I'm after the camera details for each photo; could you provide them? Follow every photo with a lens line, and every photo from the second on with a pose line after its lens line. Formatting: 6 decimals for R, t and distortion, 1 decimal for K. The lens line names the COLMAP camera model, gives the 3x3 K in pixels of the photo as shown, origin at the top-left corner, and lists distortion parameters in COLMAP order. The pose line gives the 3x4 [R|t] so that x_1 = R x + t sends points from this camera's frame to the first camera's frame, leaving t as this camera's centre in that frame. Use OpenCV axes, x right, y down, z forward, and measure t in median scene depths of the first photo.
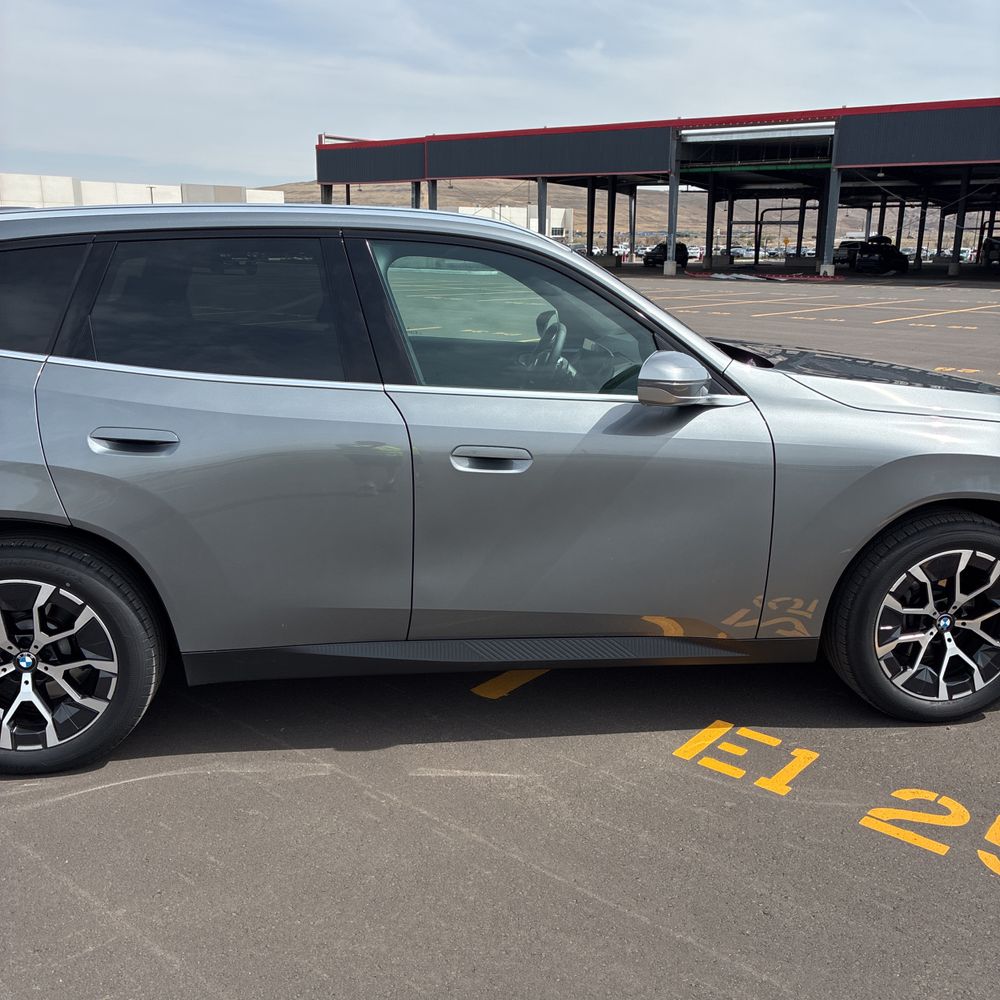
lens RADIAL K [[1015.3, 0, 509.2], [0, 1015.3, 492.1], [0, 0, 1]] dist [0.011616, 0.000000]
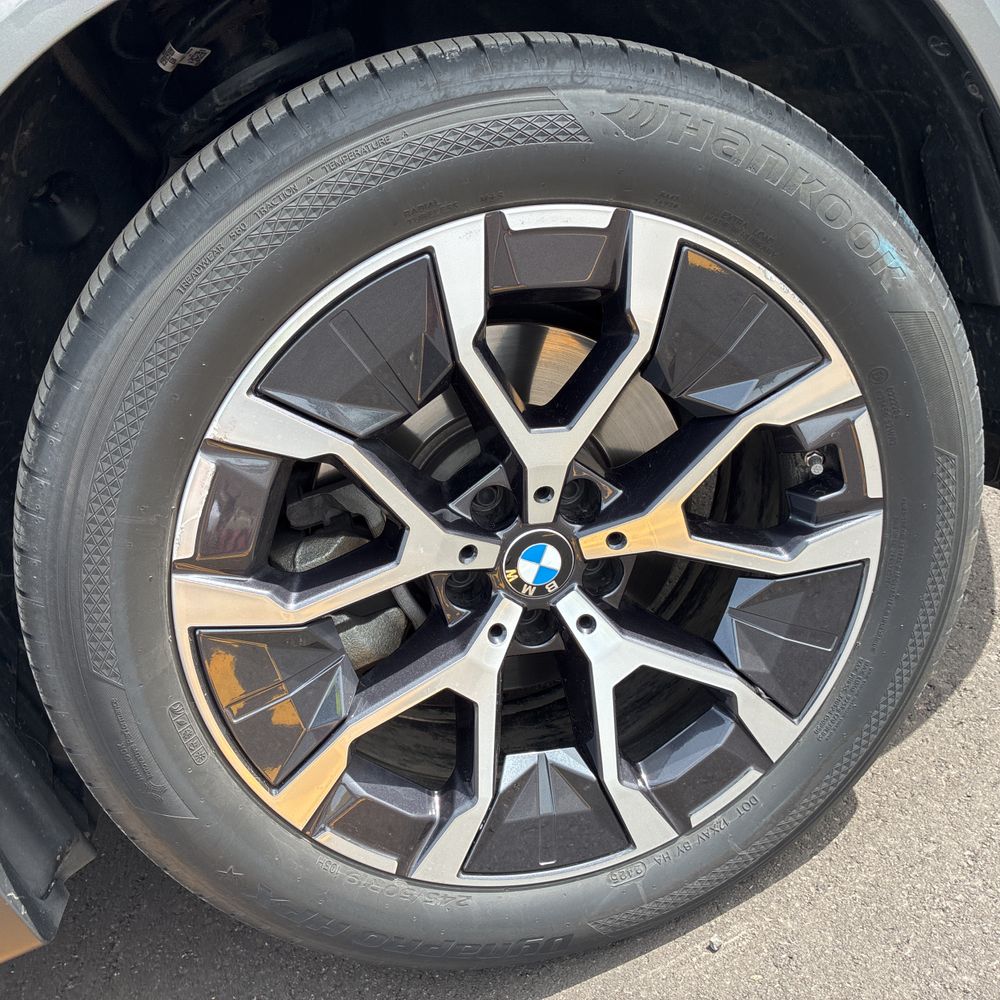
lens RADIAL K [[1015.3, 0, 497.6], [0, 1015.3, 497.5], [0, 0, 1]] dist [0.011616, 0.000000]
pose [[0.929482, -0.365939, -0.046392, 0.441098], [0.368582, 0.916435, 0.155868, 0.076731], [-0.014523, -0.161975, 0.986688, 0.788438]]
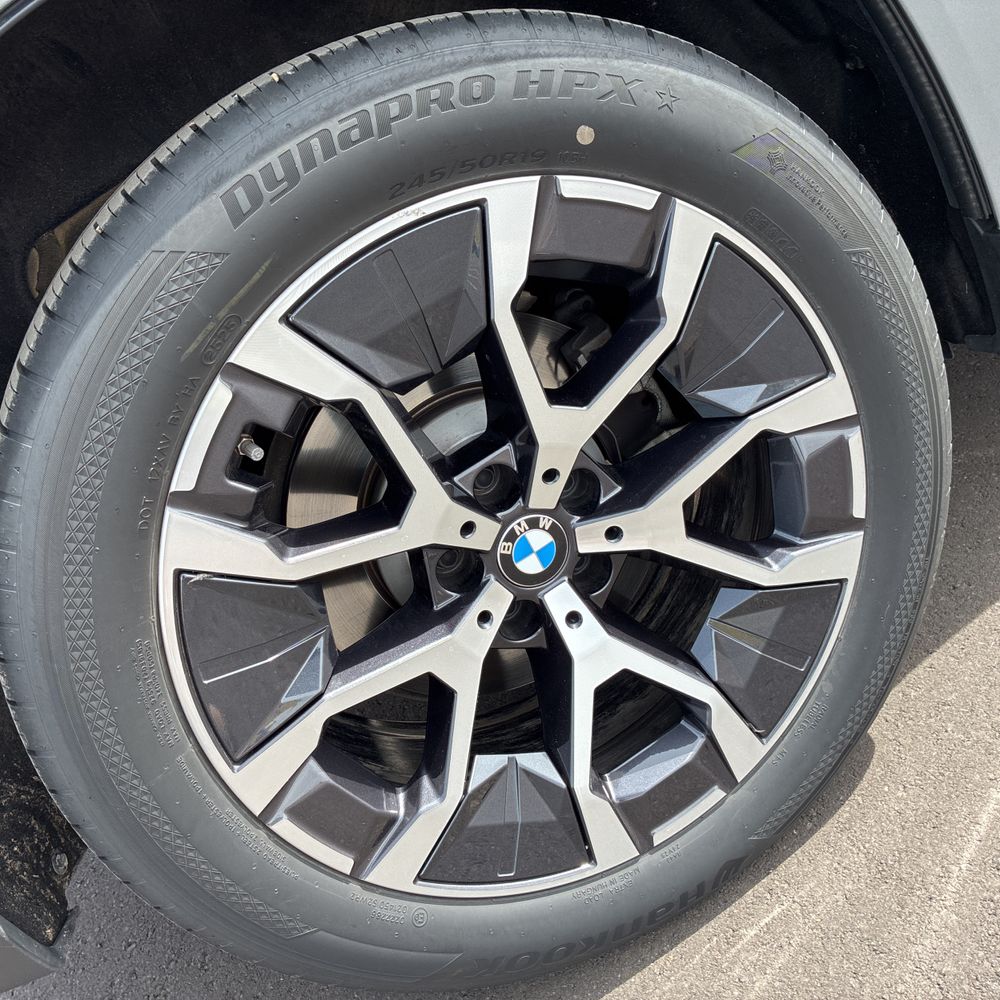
lens RADIAL K [[1015.3, 0, 497.3], [0, 1015.3, 497.0], [0, 0, 1]] dist [0.011616, 0.000000]
pose [[0.953589, -0.273904, 0.125075, 0.401369], [0.261275, 0.959151, 0.108470, 0.091957], [-0.149676, -0.070757, 0.986200, 0.794117]]
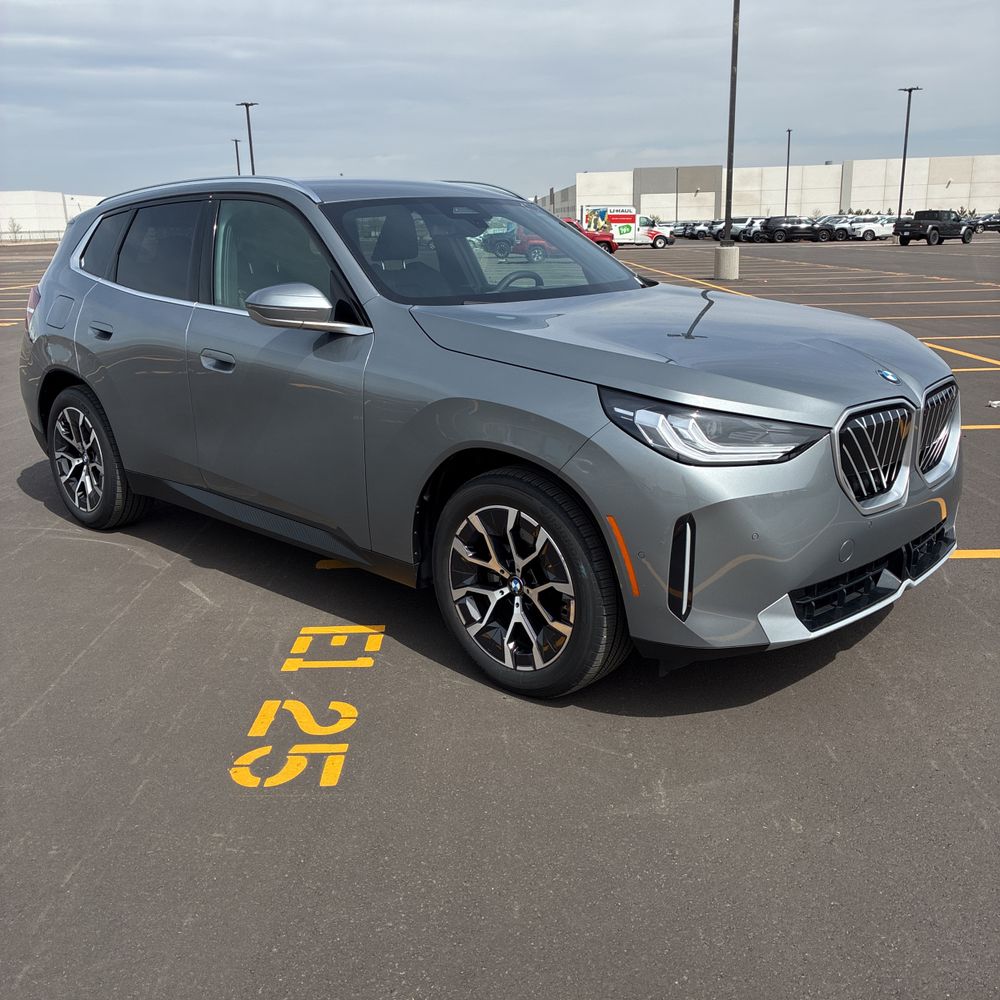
lens RADIAL K [[1015.3, 0, 511.0], [0, 1015.3, 477.9], [0, 0, 1]] dist [0.011616, 0.000000]
pose [[0.639662, 0.163225, -0.751126, 1.126047], [-0.160517, 0.984014, 0.077136, -0.041204], [0.751709, 0.071228, 0.655637, 0.380968]]
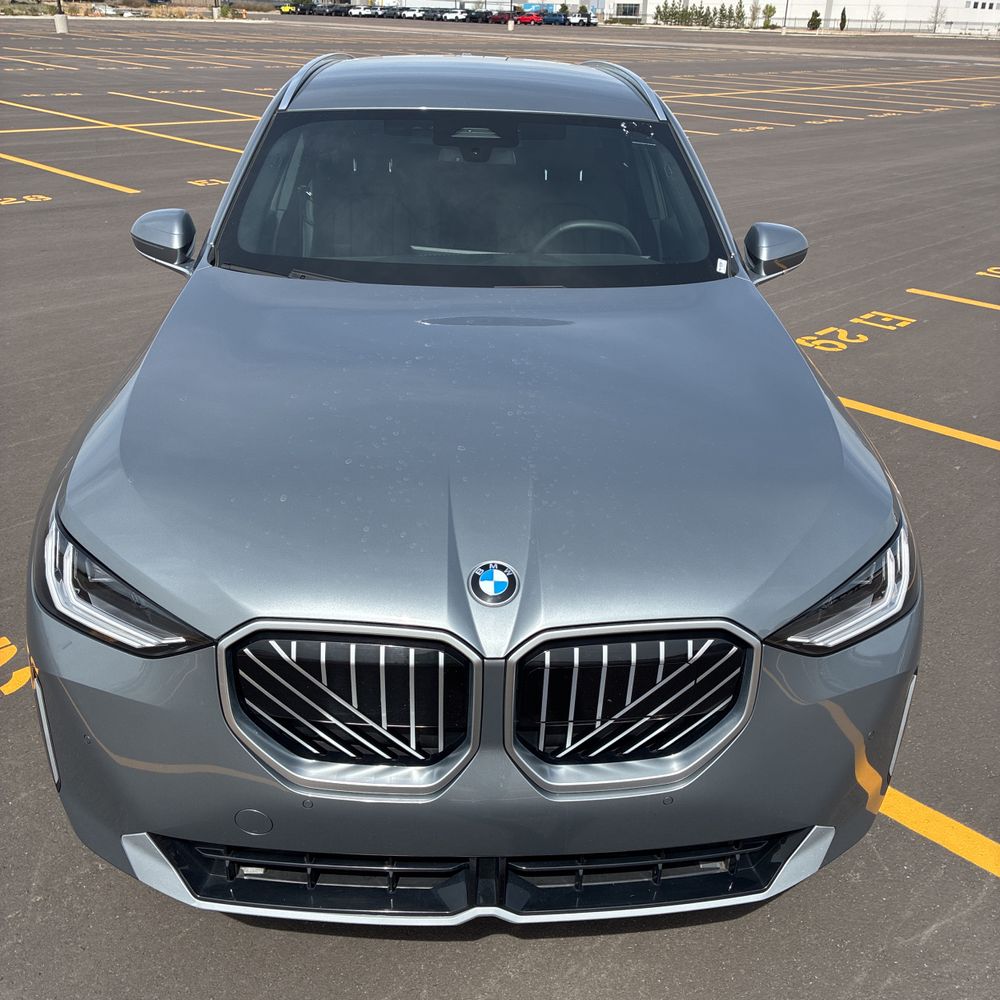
lens RADIAL K [[1015.3, 0, 494.9], [0, 1015.3, 494.2], [0, 0, 1]] dist [0.011616, 0.000000]
pose [[-0.076226, 0.416288, -0.906032, 2.241295], [-0.269507, 0.866251, 0.420684, -0.092138], [0.959977, 0.276249, 0.046162, 0.230537]]
